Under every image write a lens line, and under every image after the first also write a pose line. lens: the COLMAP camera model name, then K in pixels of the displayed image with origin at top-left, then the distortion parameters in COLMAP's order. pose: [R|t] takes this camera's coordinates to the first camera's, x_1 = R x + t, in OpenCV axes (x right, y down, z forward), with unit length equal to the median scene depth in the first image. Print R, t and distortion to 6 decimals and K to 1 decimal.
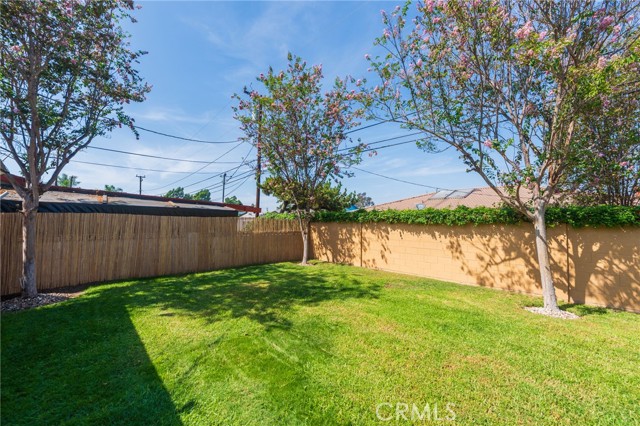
lens RADIAL K [[262.1, 0, 319.5], [0, 262.1, 212.0], [0, 0, 1]] dist [-0.003019, -0.000391]
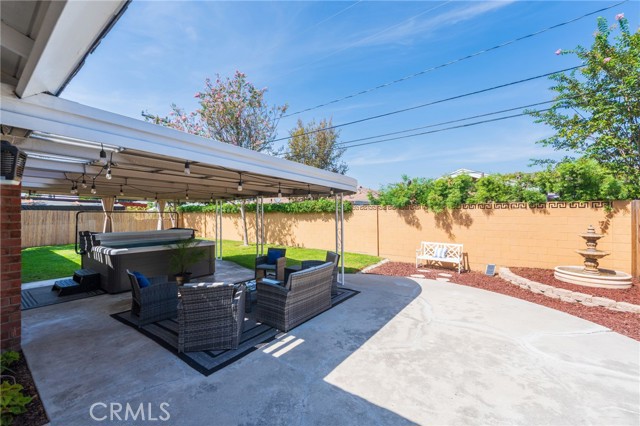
lens RADIAL K [[262.1, 0, 319.5], [0, 262.1, 212.0], [0, 0, 1]] dist [-0.003019, -0.000391]
pose [[0.981282, -0.021236, 0.191403, 0.721298], [0.012415, 0.998810, 0.047169, -0.039578], [-0.192177, -0.043910, 0.980377, -1.066367]]
